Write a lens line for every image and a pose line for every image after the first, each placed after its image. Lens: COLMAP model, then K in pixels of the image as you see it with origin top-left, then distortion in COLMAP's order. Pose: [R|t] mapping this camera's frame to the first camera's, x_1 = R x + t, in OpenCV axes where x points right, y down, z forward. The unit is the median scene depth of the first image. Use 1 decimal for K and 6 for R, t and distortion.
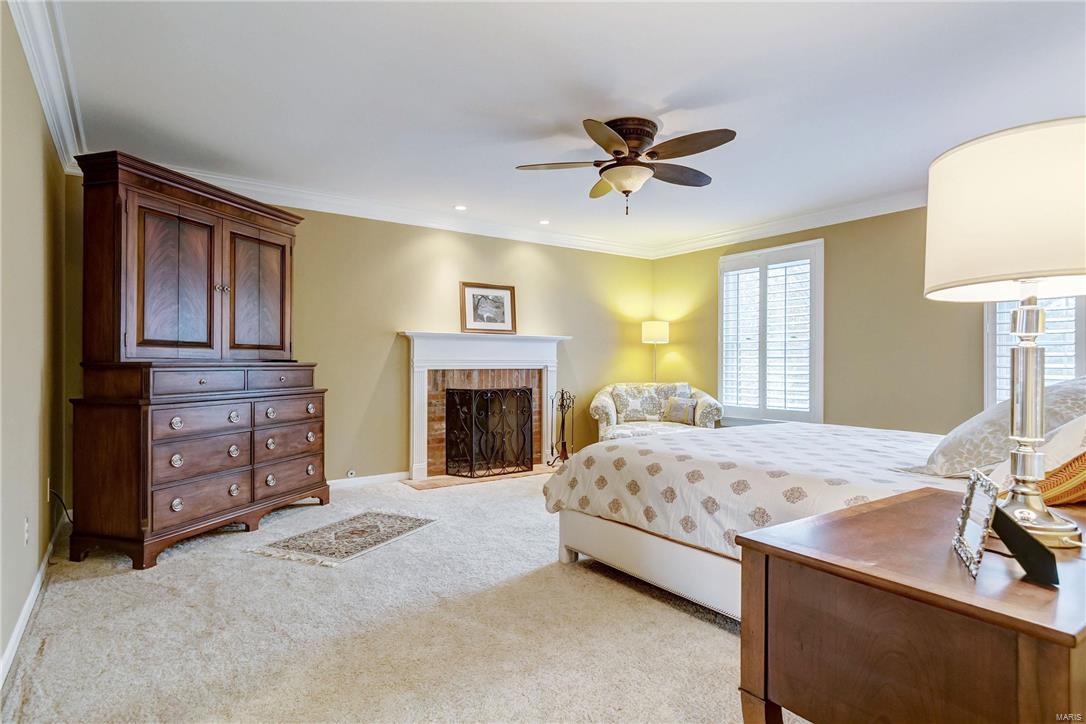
lens RADIAL K [[577.6, 0, 540.7], [0, 577.6, 360.1], [0, 0, 1]] dist [0.019551, -0.003643]
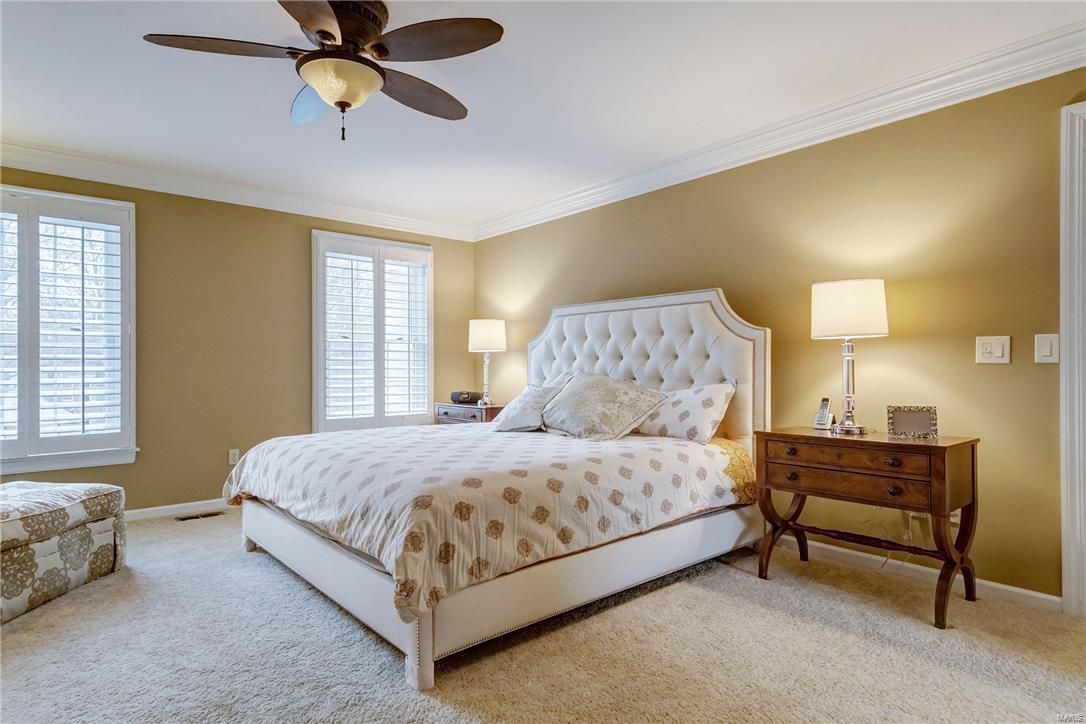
lens RADIAL K [[577.6, 0, 541.0], [0, 577.6, 360.4], [0, 0, 1]] dist [0.019551, -0.003643]
pose [[-0.094341, 0.013555, 0.995448, -0.621775], [-0.010057, 0.999843, -0.014568, 0.008462], [-0.995489, -0.011386, -0.094189, 0.993156]]
